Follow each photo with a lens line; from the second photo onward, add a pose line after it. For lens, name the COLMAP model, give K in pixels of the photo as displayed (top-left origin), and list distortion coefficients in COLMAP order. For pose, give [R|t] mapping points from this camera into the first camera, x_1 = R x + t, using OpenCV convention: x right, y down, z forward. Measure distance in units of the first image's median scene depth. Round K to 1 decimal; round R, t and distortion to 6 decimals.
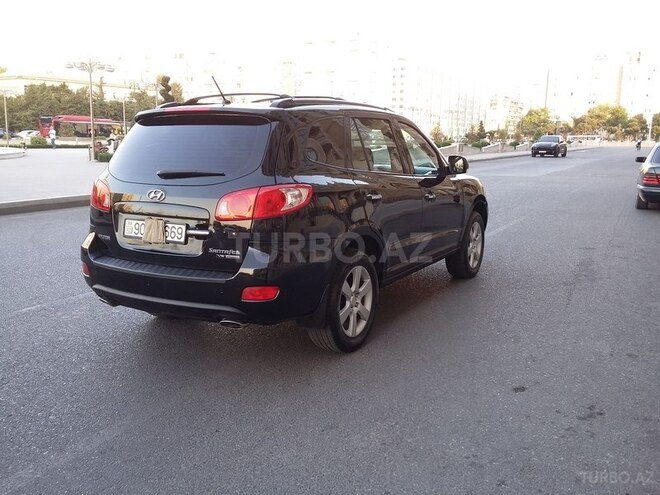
lens RADIAL K [[613.2, 0, 330.0], [0, 613.2, 247.5], [0, 0, 1]] dist [0.086297, -0.182297]
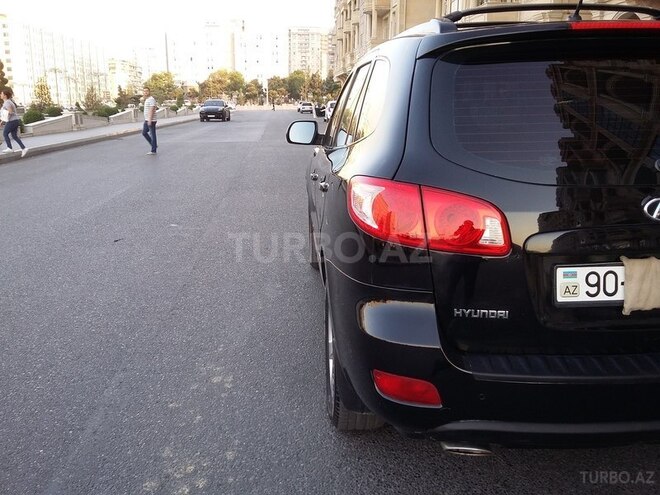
lens RADIAL K [[613.2, 0, 330.0], [0, 613.2, 247.5], [0, 0, 1]] dist [0.086297, -0.182297]
pose [[0.829053, -0.145687, 0.539858, -0.666448], [0.116727, 0.989283, 0.087713, -0.112056], [-0.546851, -0.009703, 0.837174, 0.665998]]
